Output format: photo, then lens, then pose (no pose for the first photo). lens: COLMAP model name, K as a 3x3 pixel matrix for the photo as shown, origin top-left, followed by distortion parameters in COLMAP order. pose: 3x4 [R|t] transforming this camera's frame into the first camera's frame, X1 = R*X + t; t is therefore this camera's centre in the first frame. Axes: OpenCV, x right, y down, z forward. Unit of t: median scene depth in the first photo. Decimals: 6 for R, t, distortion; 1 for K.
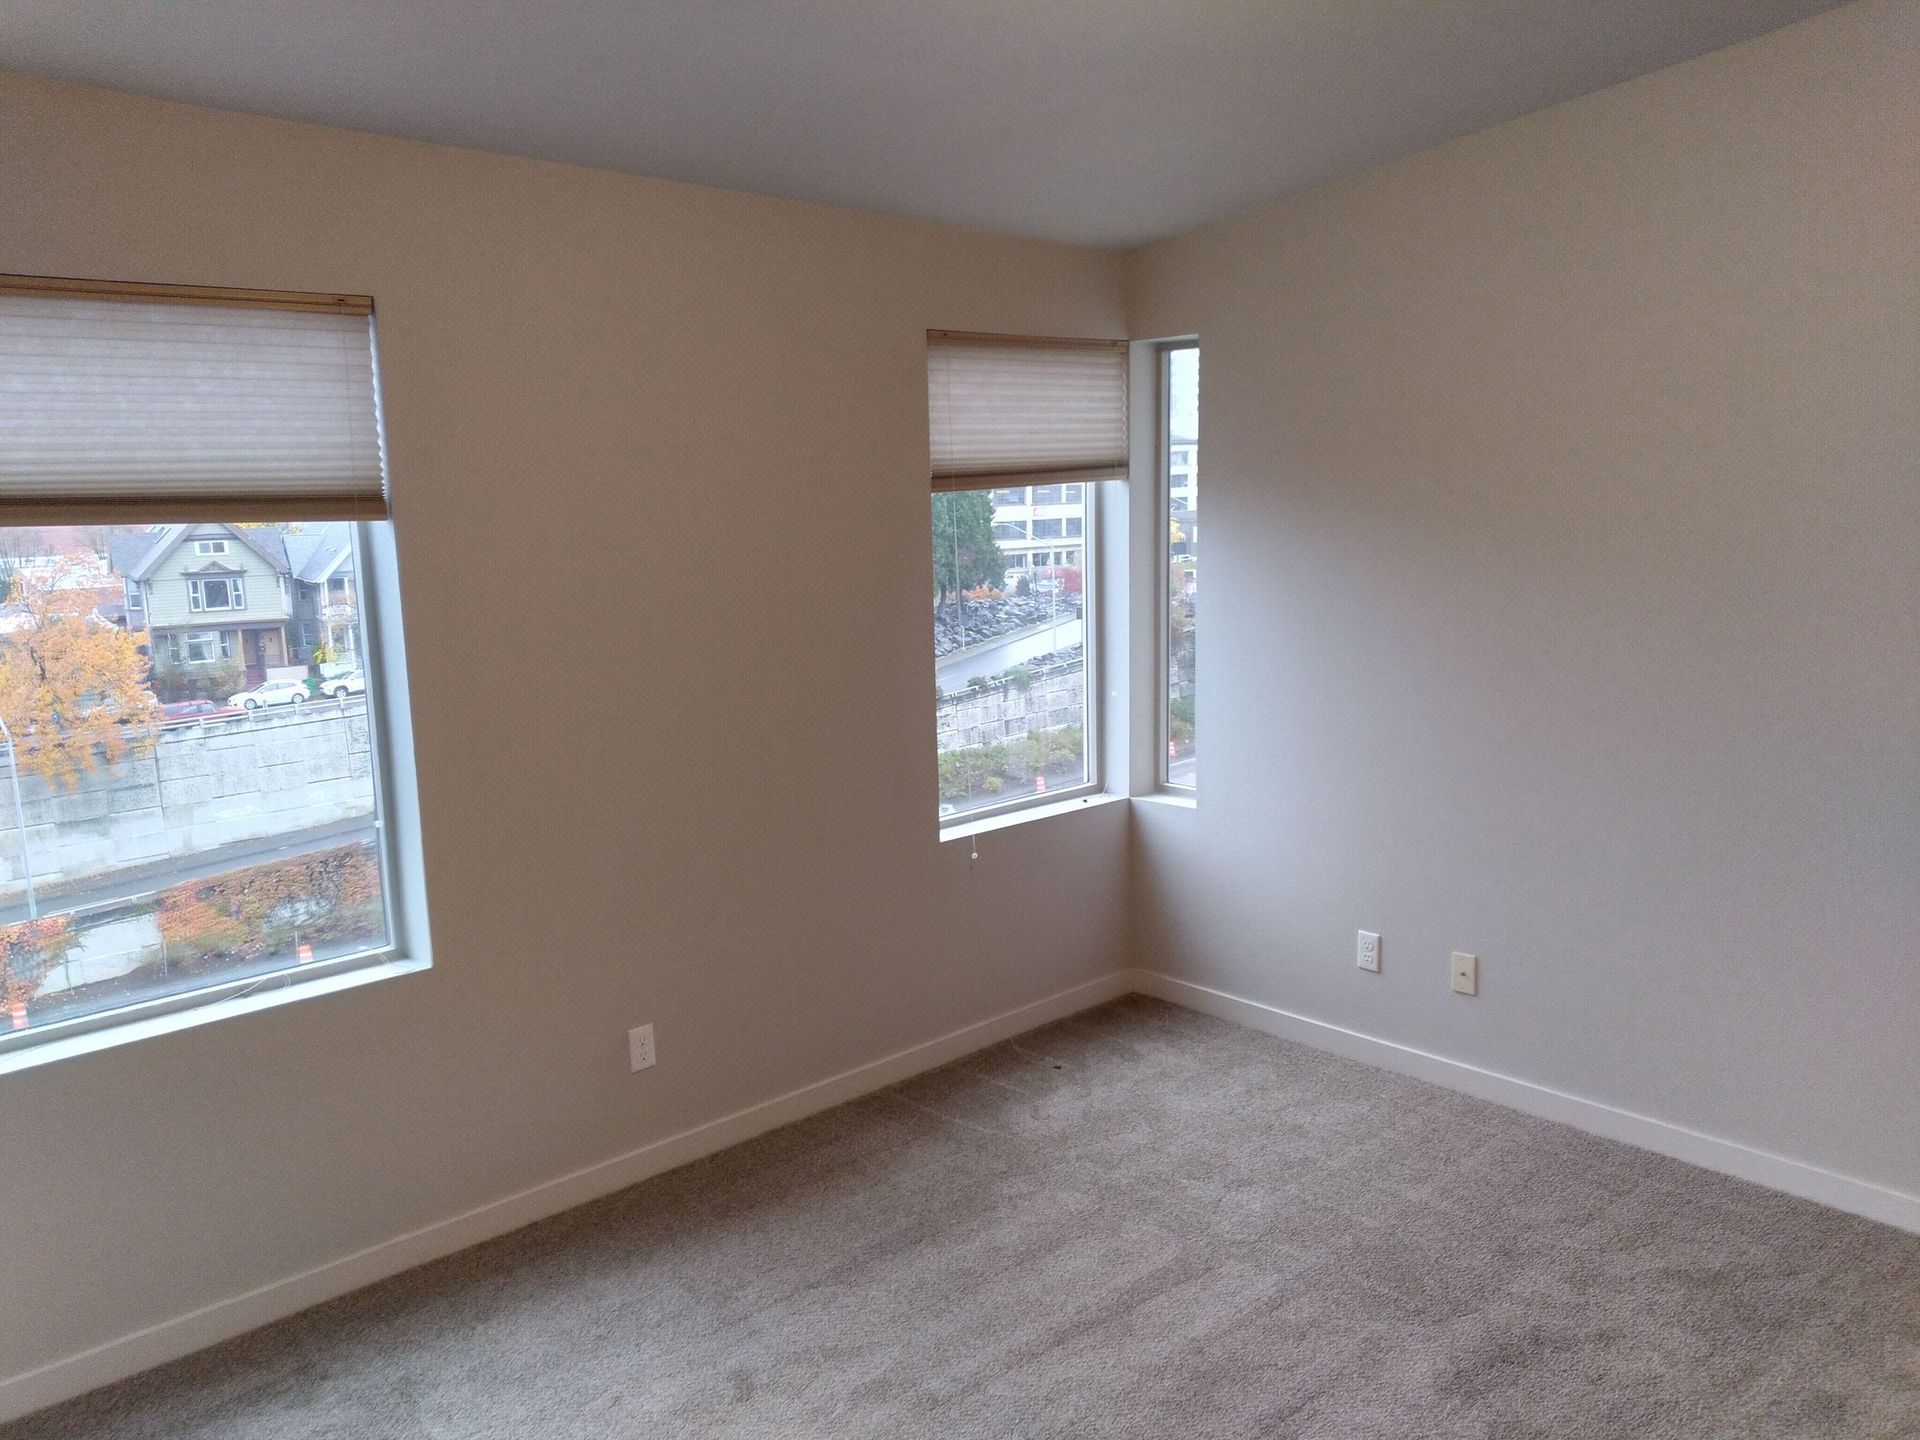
lens RADIAL K [[1406.7, 0, 959.8], [0, 1406.7, 723.7], [0, 0, 1]] dist [-0.037931, -0.003282]
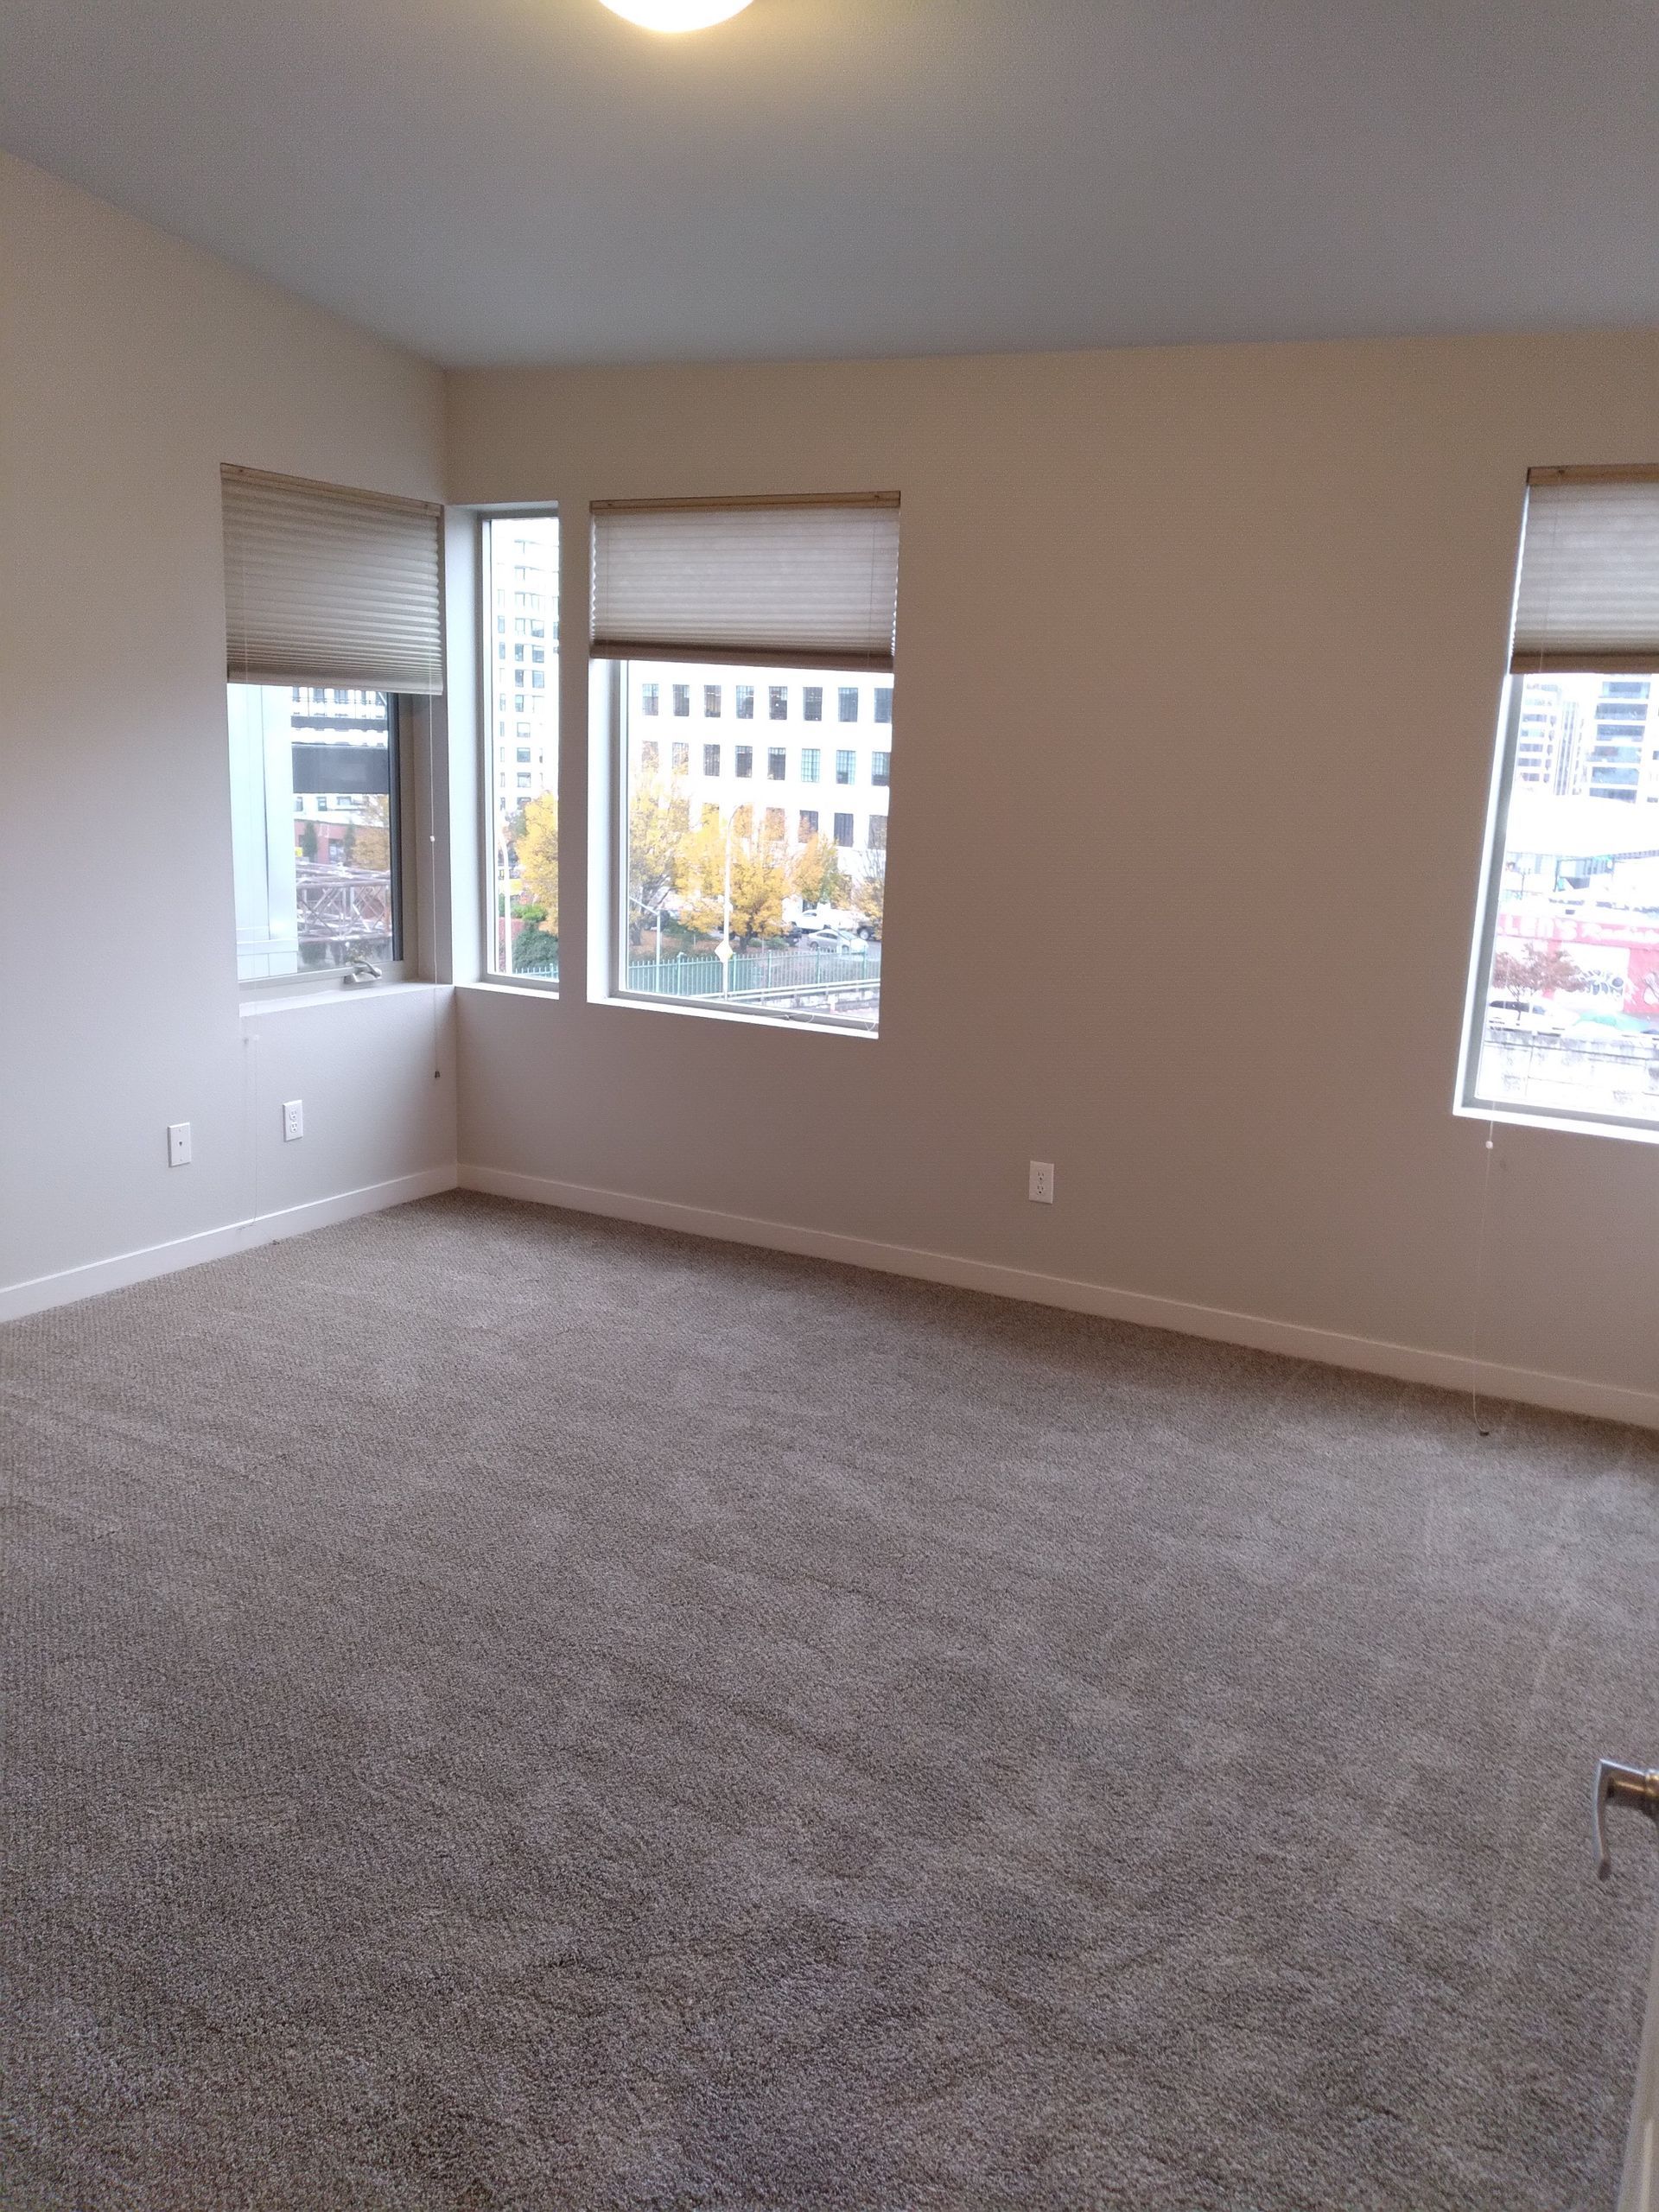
lens RADIAL K [[1715.4, 0, 841.2], [0, 1715.4, 1108.6], [0, 0, 1]] dist [-0.003618, -0.012728]
pose [[0.319793, 0.251102, -0.913608, 1.115862], [-0.194151, 0.961149, 0.196210, -0.064052], [0.927382, 0.114631, 0.356121, 0.460496]]
